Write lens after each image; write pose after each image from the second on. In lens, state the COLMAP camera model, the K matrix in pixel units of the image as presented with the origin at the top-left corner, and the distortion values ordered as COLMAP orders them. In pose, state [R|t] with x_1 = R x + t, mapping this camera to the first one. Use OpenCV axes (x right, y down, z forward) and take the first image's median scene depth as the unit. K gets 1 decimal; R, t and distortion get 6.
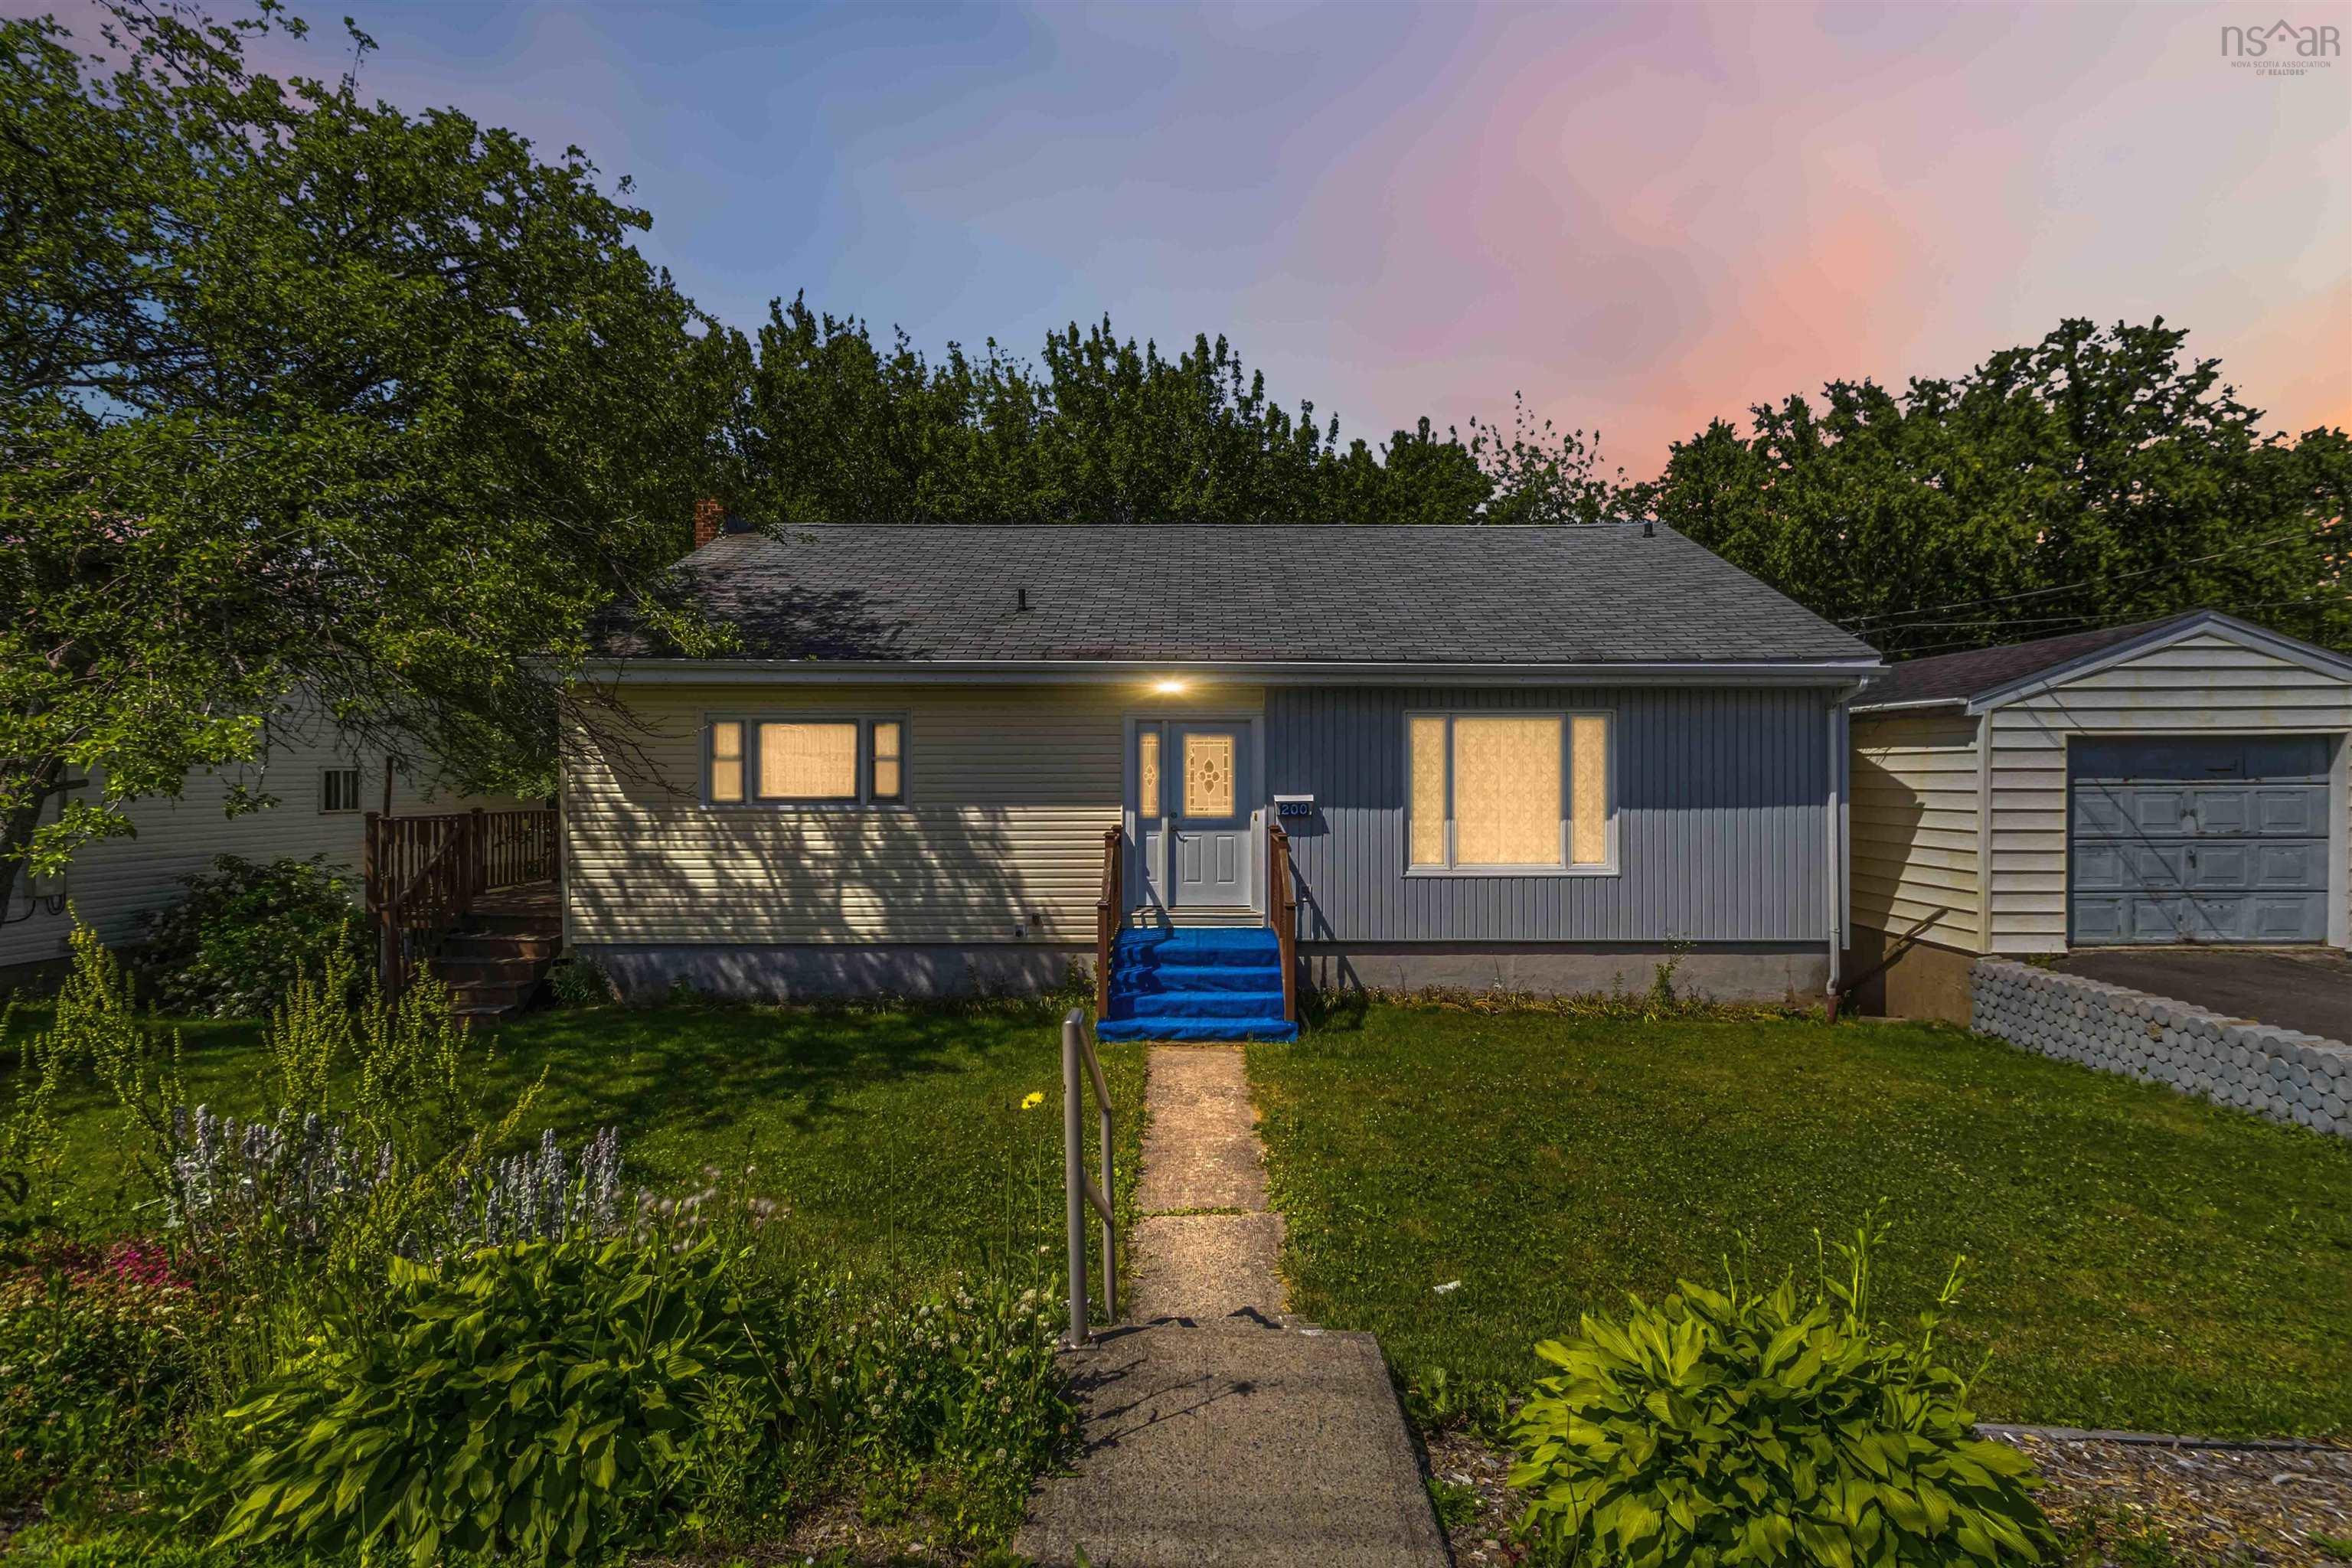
lens RADIAL K [[1104.7, 0, 1184.6], [0, 1104.7, 771.4], [0, 0, 1]] dist [0.003933, 0.001097]
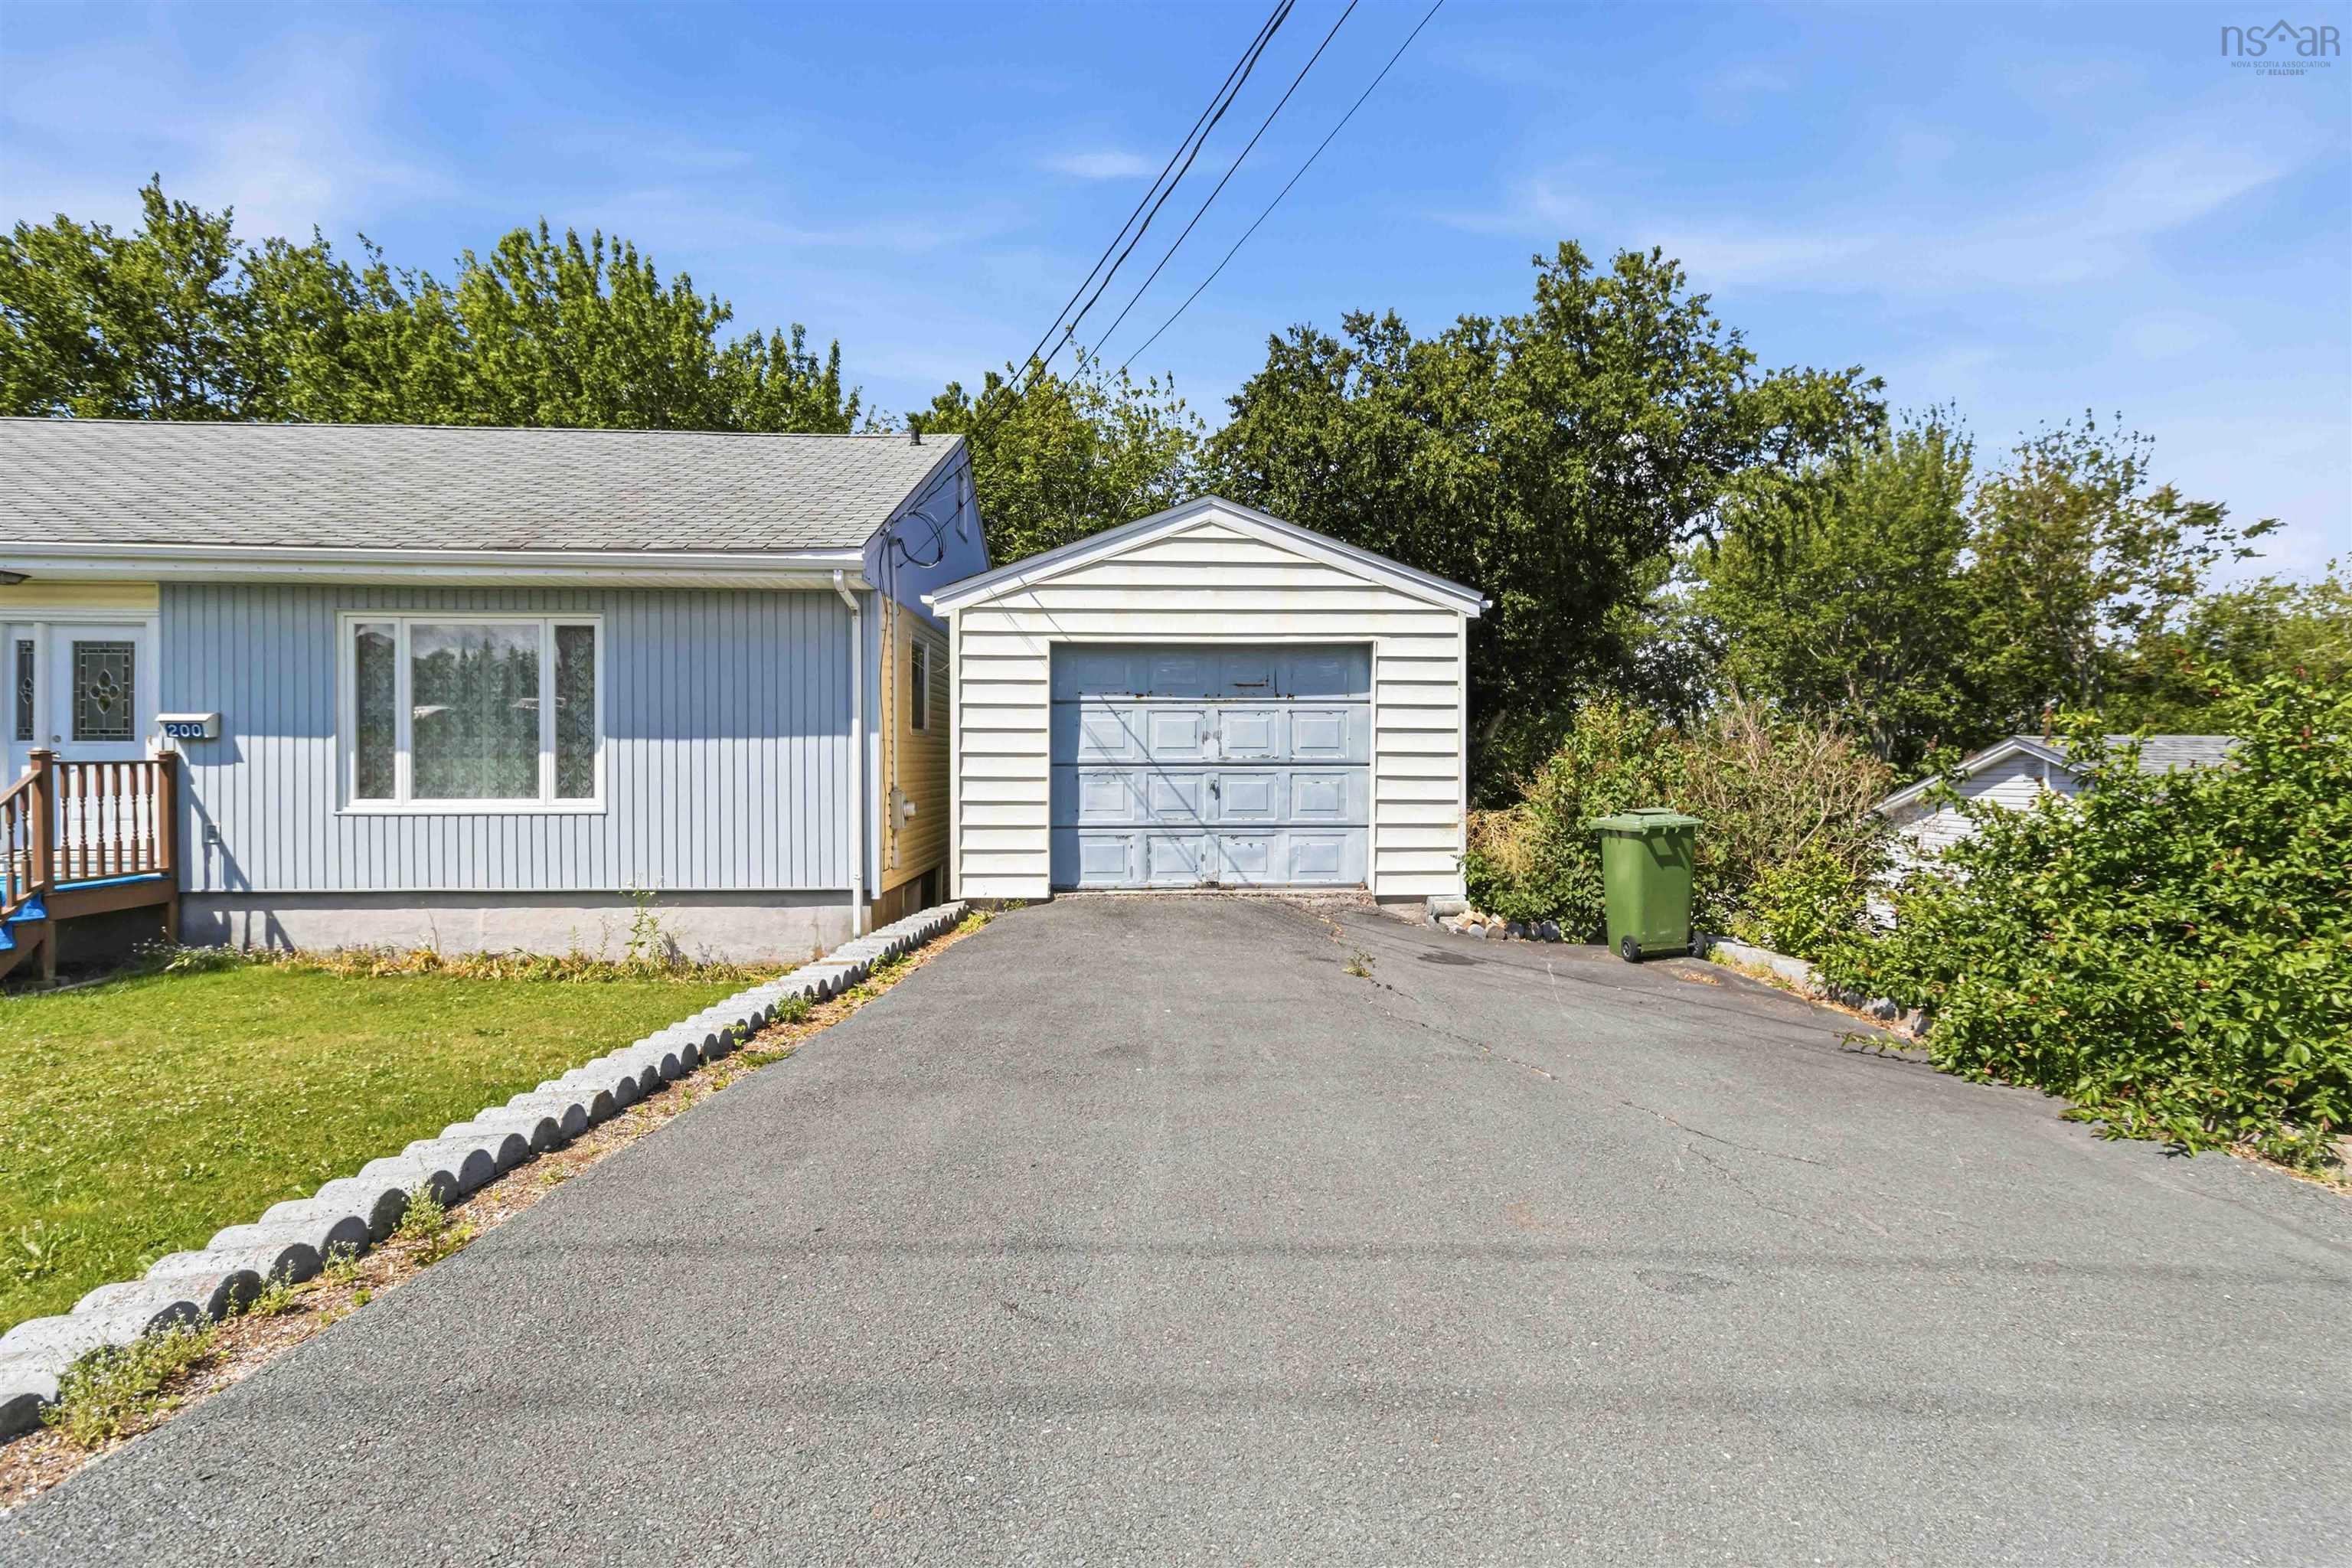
lens RADIAL K [[1150.3, 0, 1176.0], [0, 1150.3, 784.0], [0, 0, 1]] dist [-0.002772, 0.008120]
pose [[0.998042, 0.003161, 0.062463, 0.765543], [-0.003662, 0.999962, 0.007899, 0.063418], [-0.062436, -0.008112, 0.998016, 0.106033]]
